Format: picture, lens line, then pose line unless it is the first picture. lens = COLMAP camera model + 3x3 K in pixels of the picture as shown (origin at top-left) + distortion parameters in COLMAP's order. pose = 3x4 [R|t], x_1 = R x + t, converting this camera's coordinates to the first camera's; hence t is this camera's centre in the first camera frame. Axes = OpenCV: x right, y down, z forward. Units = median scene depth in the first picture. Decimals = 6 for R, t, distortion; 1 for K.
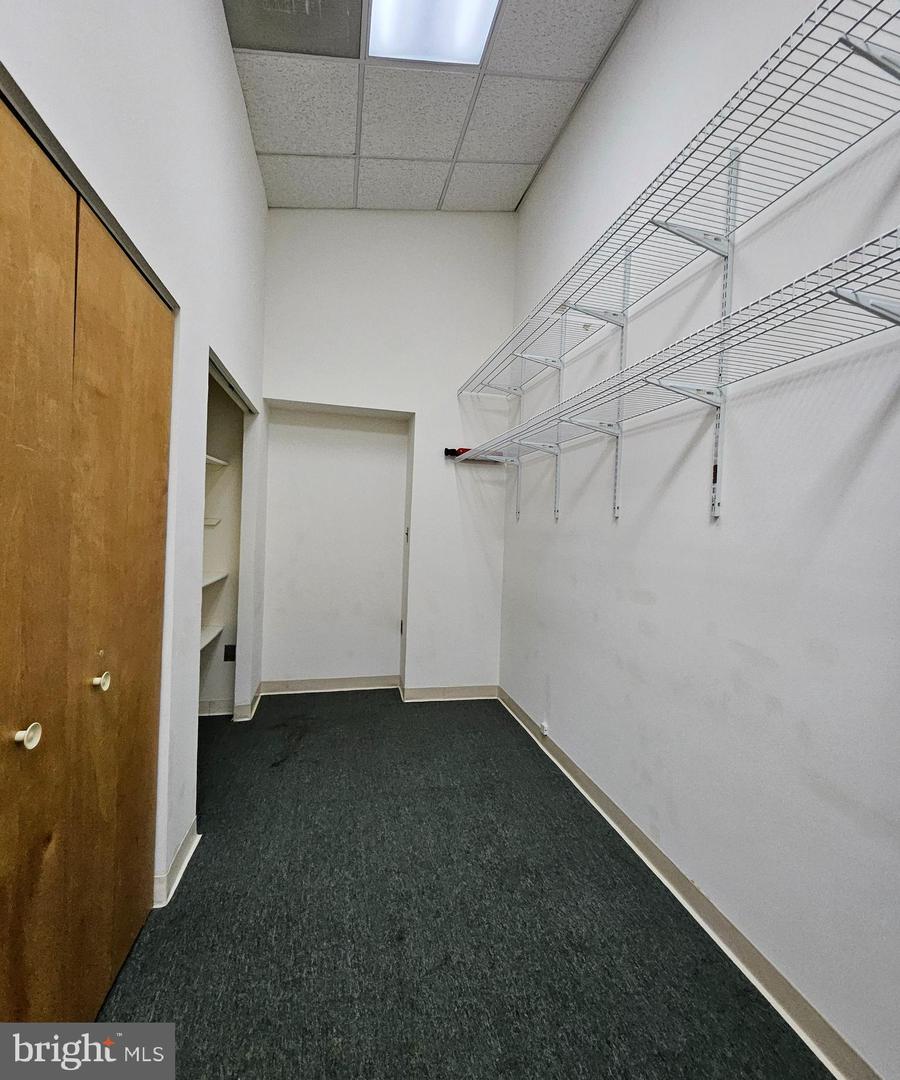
lens RADIAL K [[470.6, 0, 450.0], [0, 470.6, 540.0], [0, 0, 1]] dist [-0.002945, -0.000322]
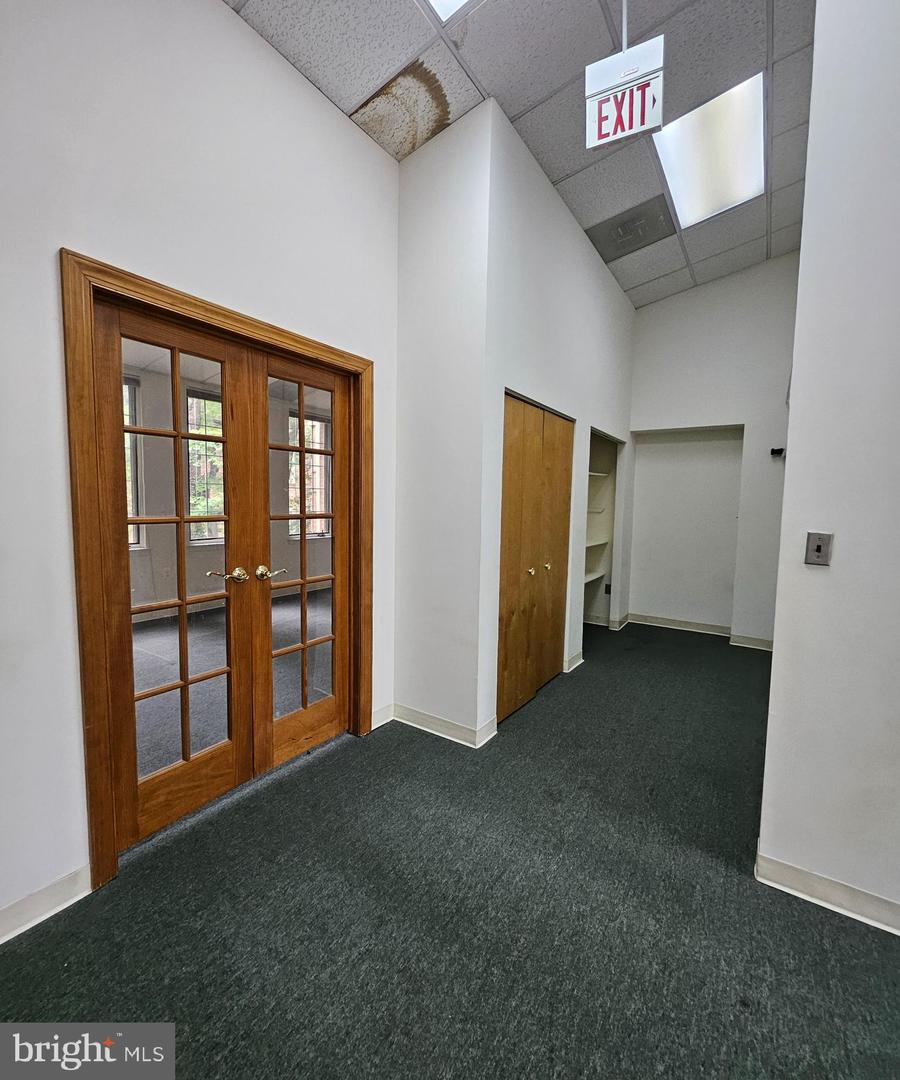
lens RADIAL K [[472.9, 0, 458.6], [0, 472.9, 534.4], [0, 0, 1]] dist [0.002637, 0.000048]
pose [[0.689376, 0.019595, -0.724139, 0.419344], [-0.010505, 0.999799, 0.017054, 0.025186], [0.724328, -0.004150, 0.689444, -0.598064]]
